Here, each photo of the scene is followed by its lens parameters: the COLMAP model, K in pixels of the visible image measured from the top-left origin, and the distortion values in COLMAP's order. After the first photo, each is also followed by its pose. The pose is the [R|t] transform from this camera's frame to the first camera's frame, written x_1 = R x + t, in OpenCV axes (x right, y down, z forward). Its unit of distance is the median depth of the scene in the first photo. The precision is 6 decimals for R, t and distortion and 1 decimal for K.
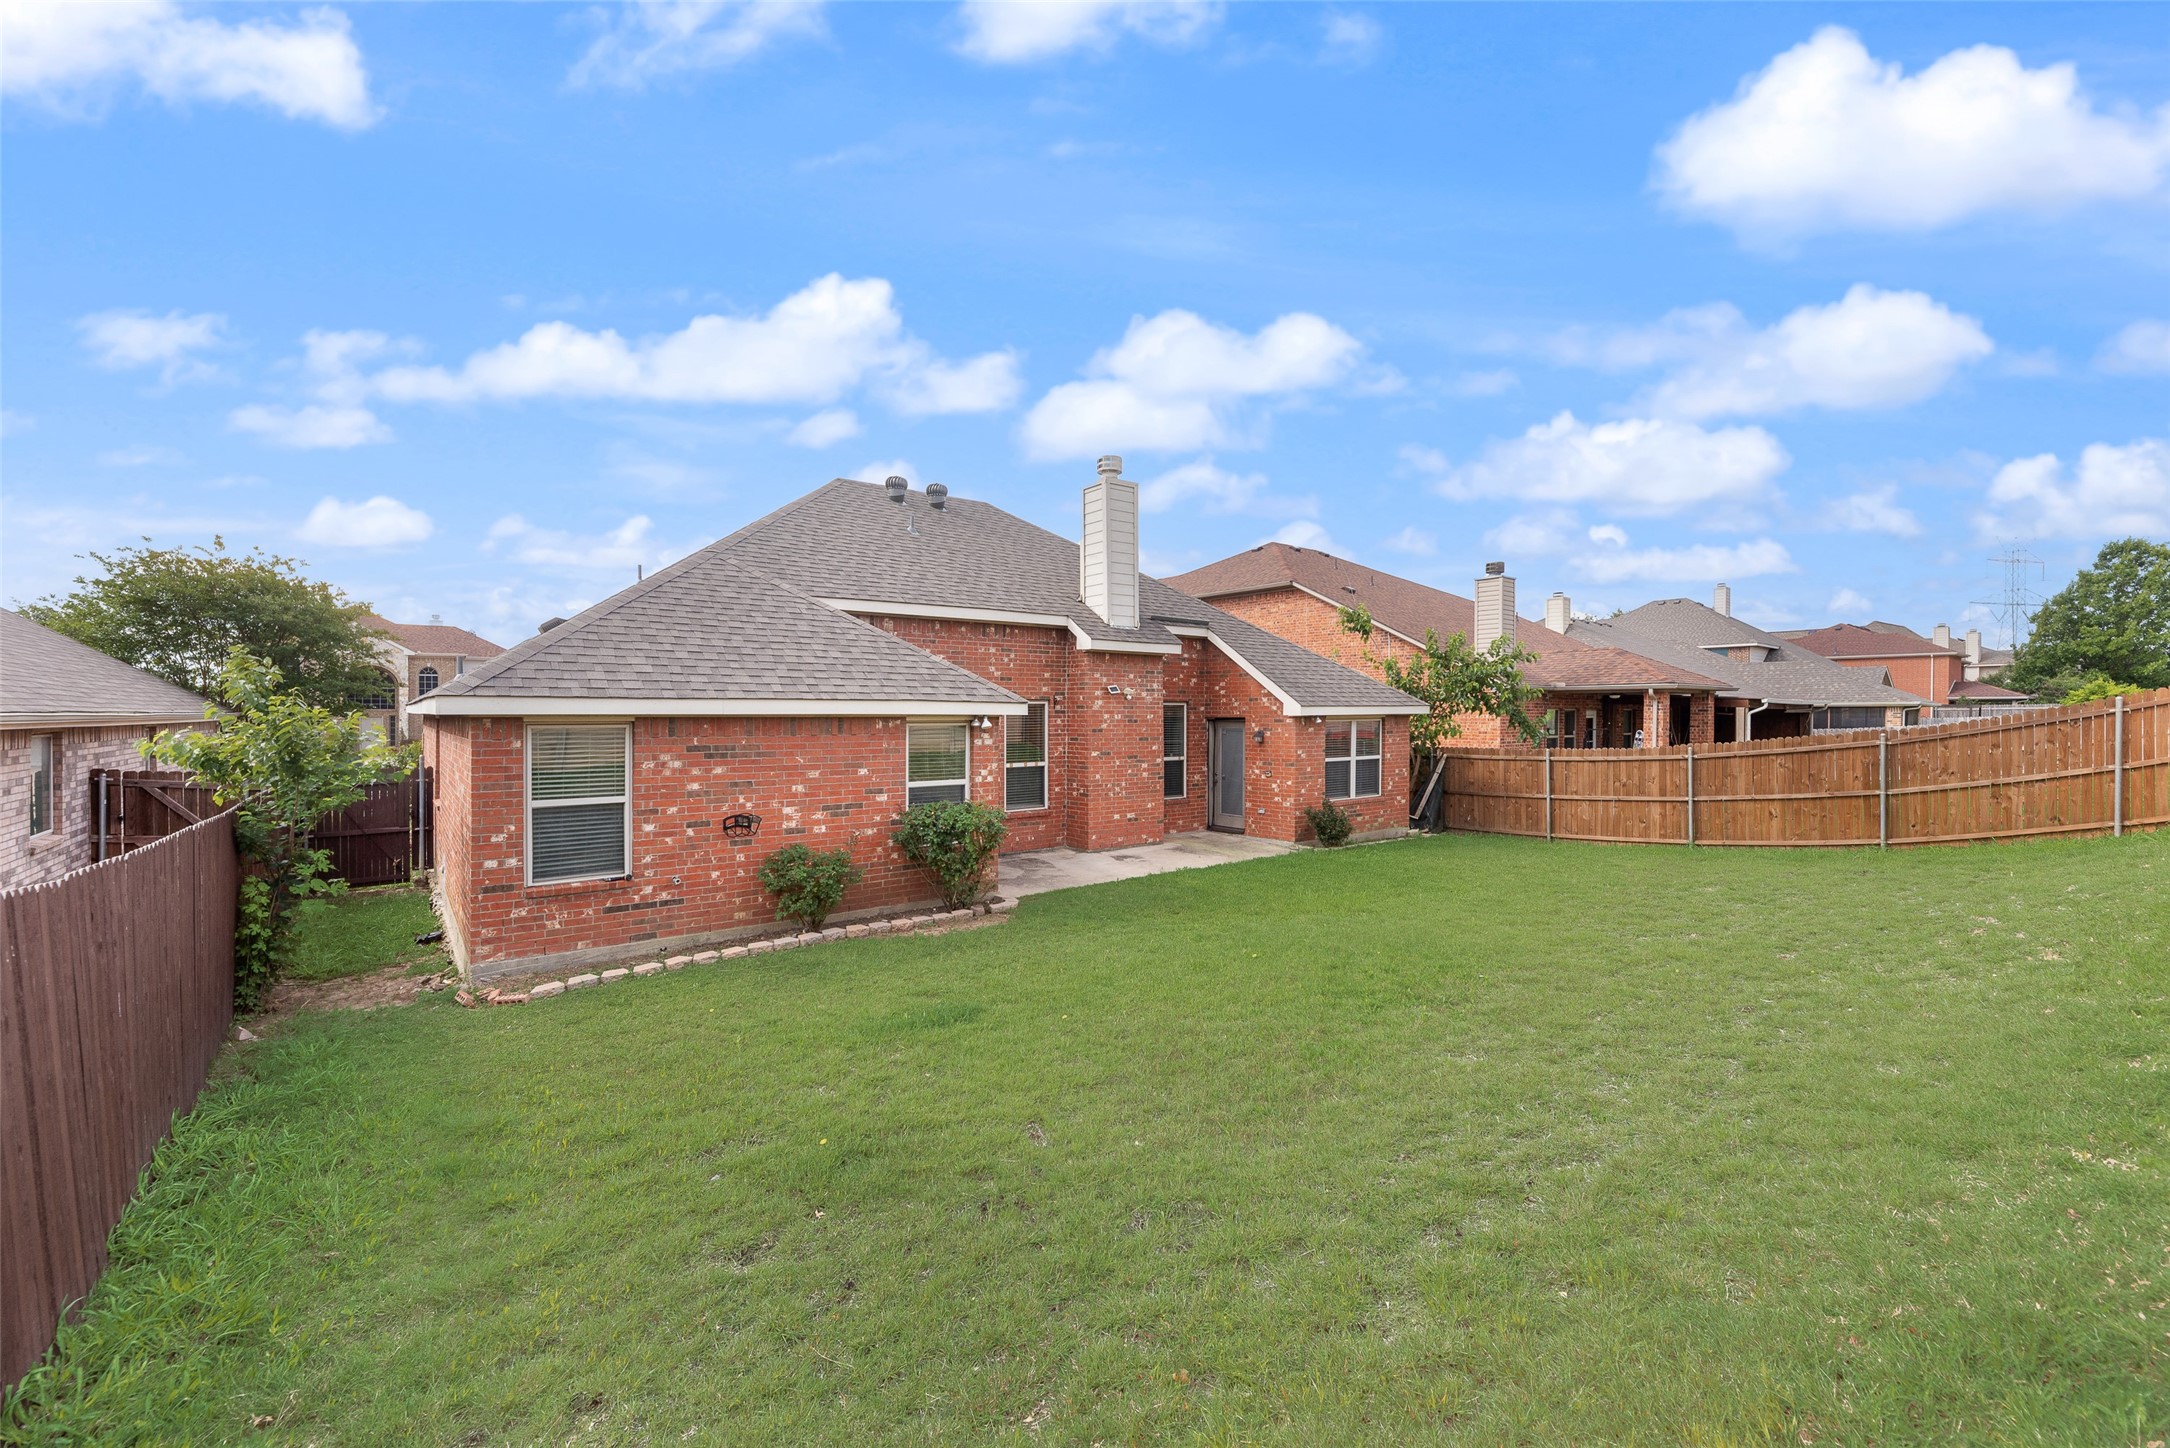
lens RADIAL K [[883.6, 0, 1089.8], [0, 883.6, 698.5], [0, 0, 1]] dist [0.001103, 0.000082]
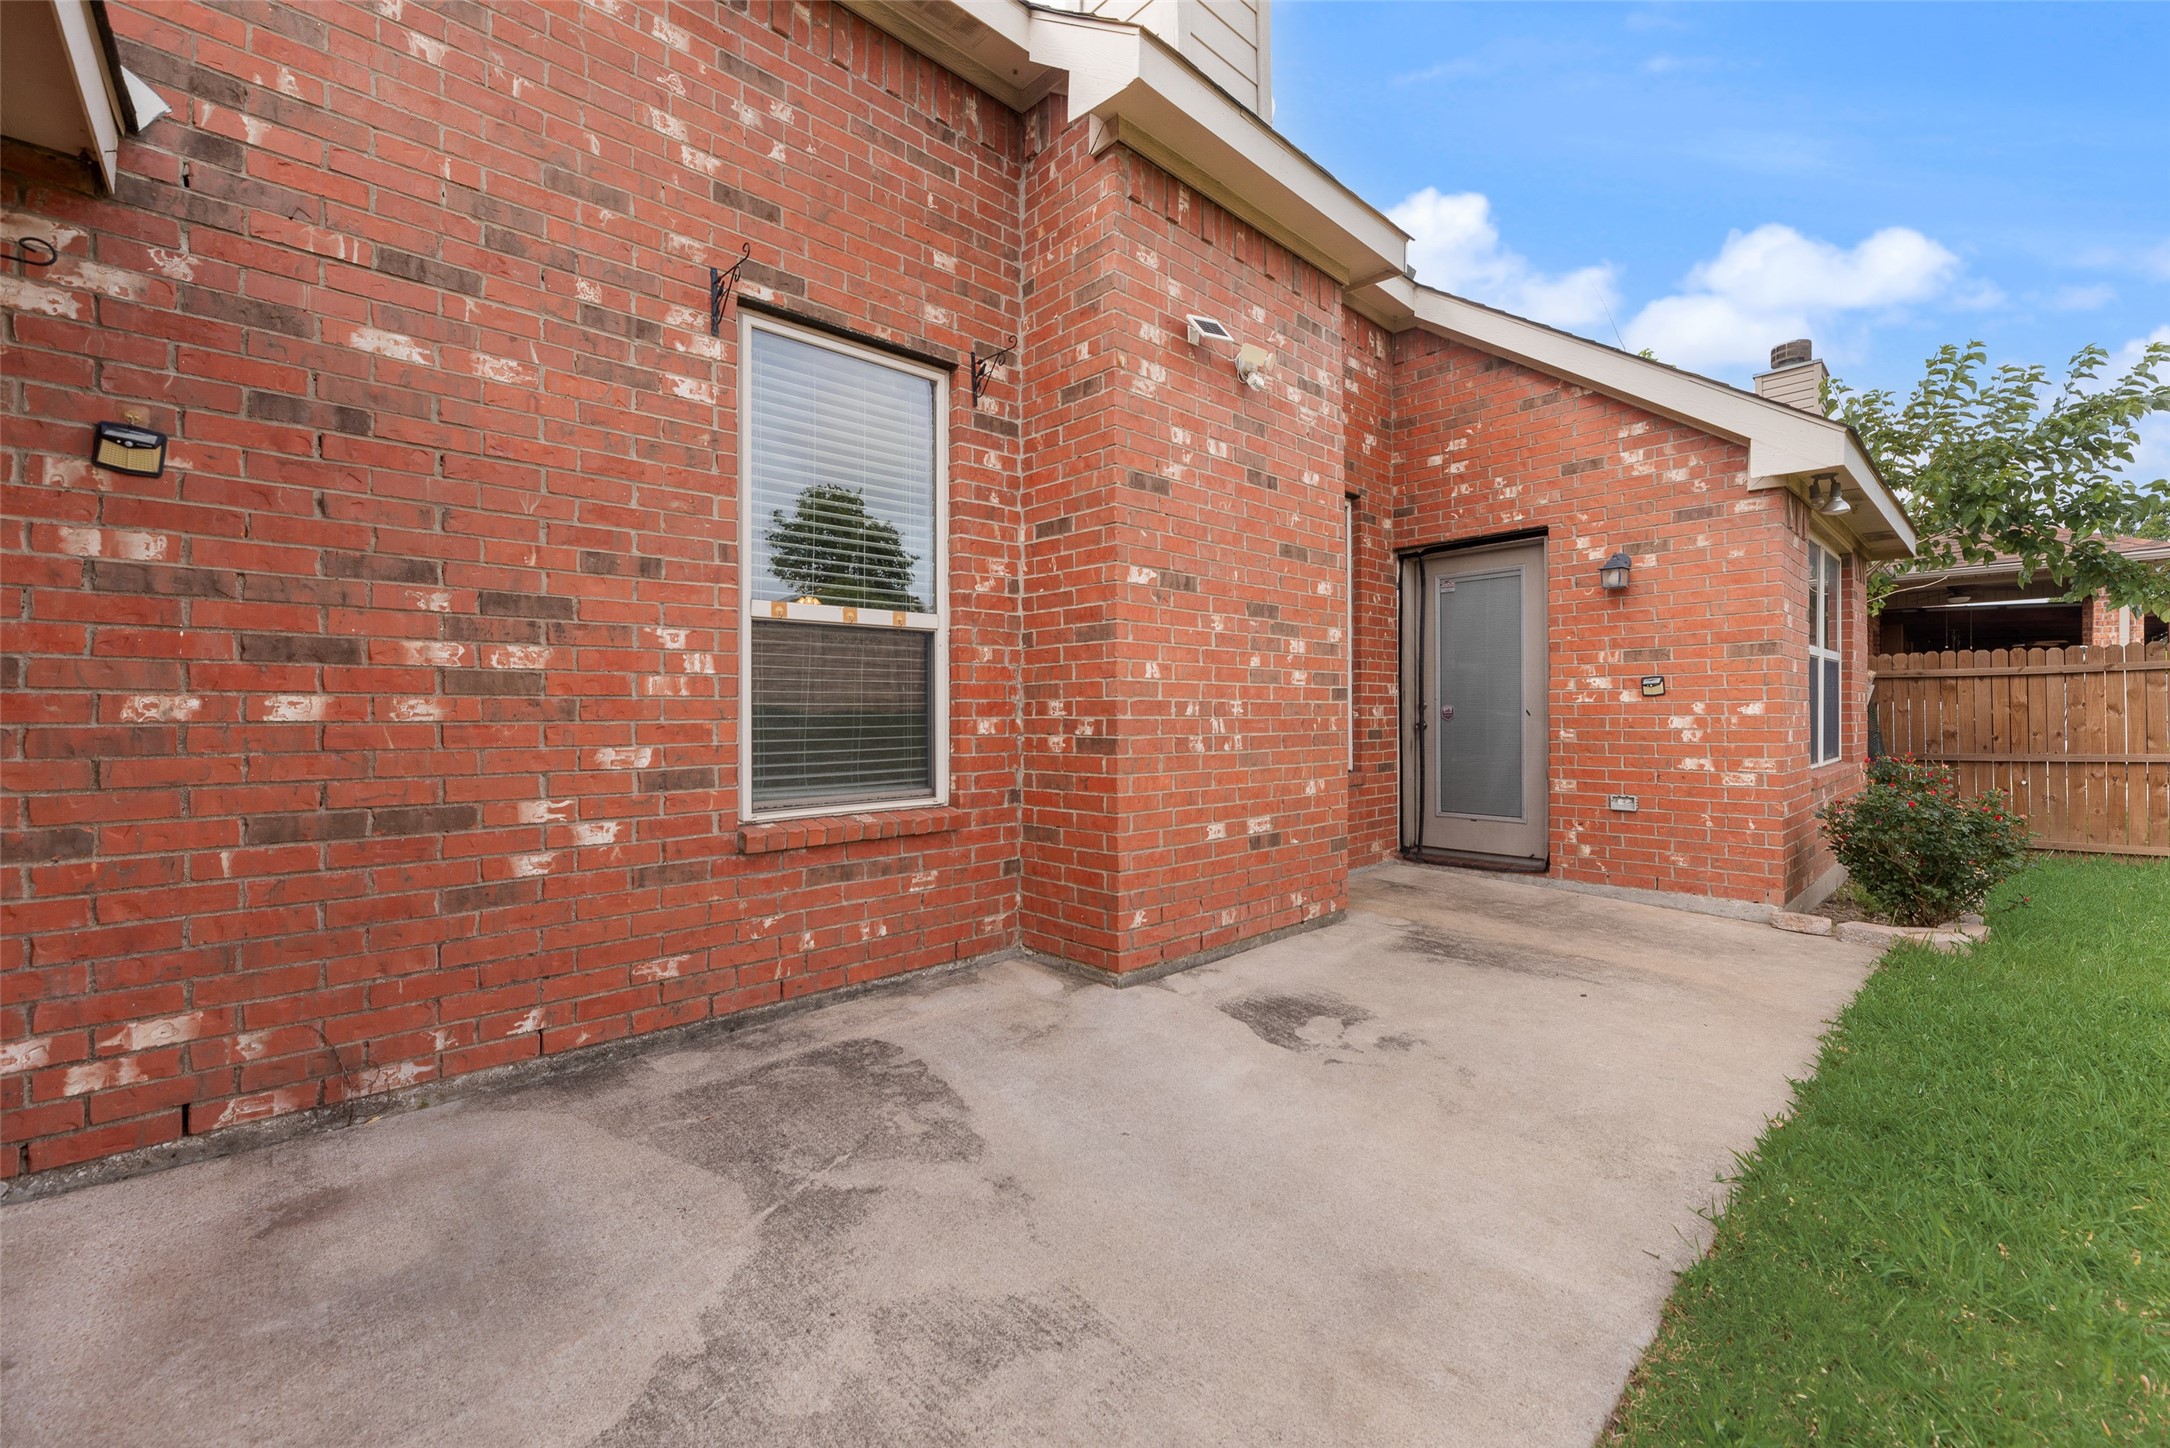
lens RADIAL K [[883.6, 0, 1089.8], [0, 883.6, 698.5], [0, 0, 1]] dist [0.001103, 0.000082]
pose [[0.995809, -0.002184, 0.091434, -0.030220], [0.002263, 0.999997, -0.000756, 0.094768], [-0.091433, 0.000960, 0.995811, 0.743745]]
